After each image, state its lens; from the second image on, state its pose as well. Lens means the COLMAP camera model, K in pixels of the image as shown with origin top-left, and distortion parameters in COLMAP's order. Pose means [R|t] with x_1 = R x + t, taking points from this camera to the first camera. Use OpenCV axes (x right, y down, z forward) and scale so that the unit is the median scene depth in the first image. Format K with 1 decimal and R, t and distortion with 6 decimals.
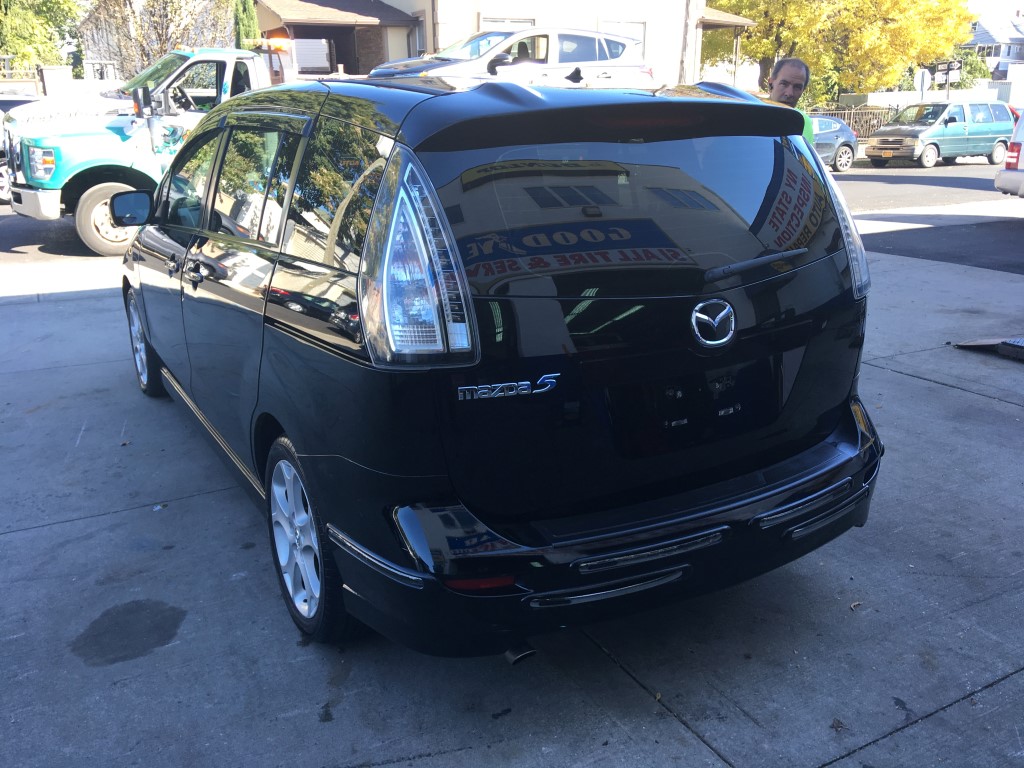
lens RADIAL K [[867.2, 0, 512.0], [0, 867.2, 384.0], [0, 0, 1]] dist [0.116612, -0.184138]
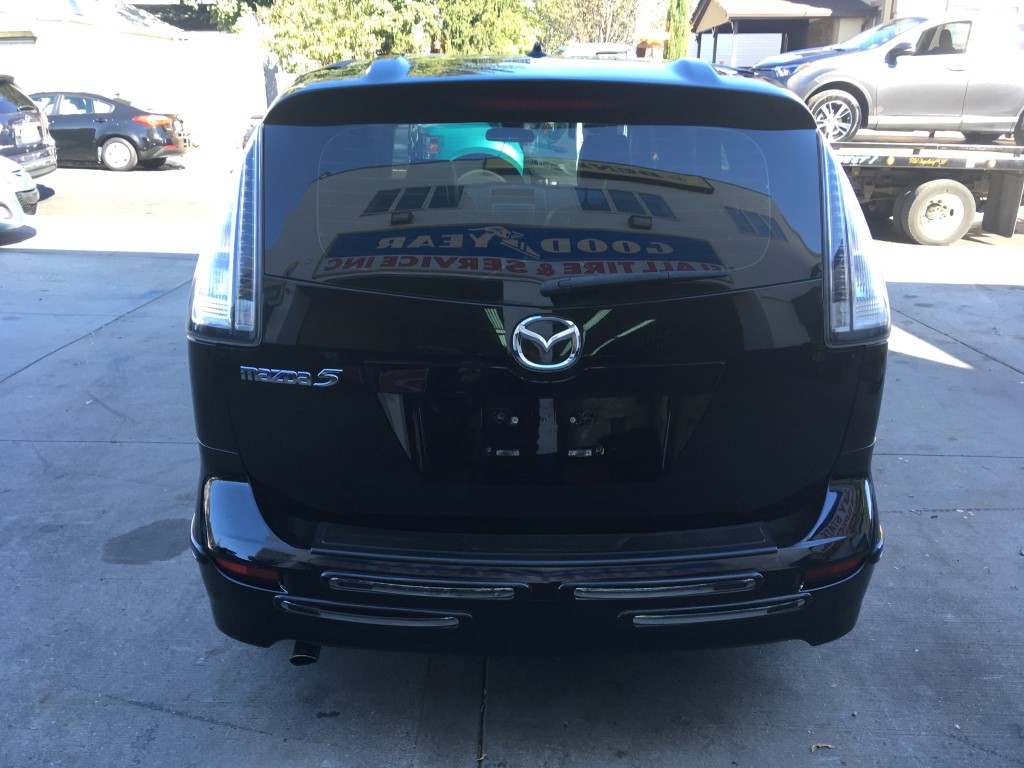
lens RADIAL K [[871.5, 0, 509.2], [0, 871.5, 383.3], [0, 0, 1]] dist [0.120901, -0.190365]
pose [[0.869962, 0.164654, -0.464817, 0.564569], [-0.164555, 0.985511, 0.041117, -0.057604], [0.464852, 0.040718, 0.884452, 0.221281]]
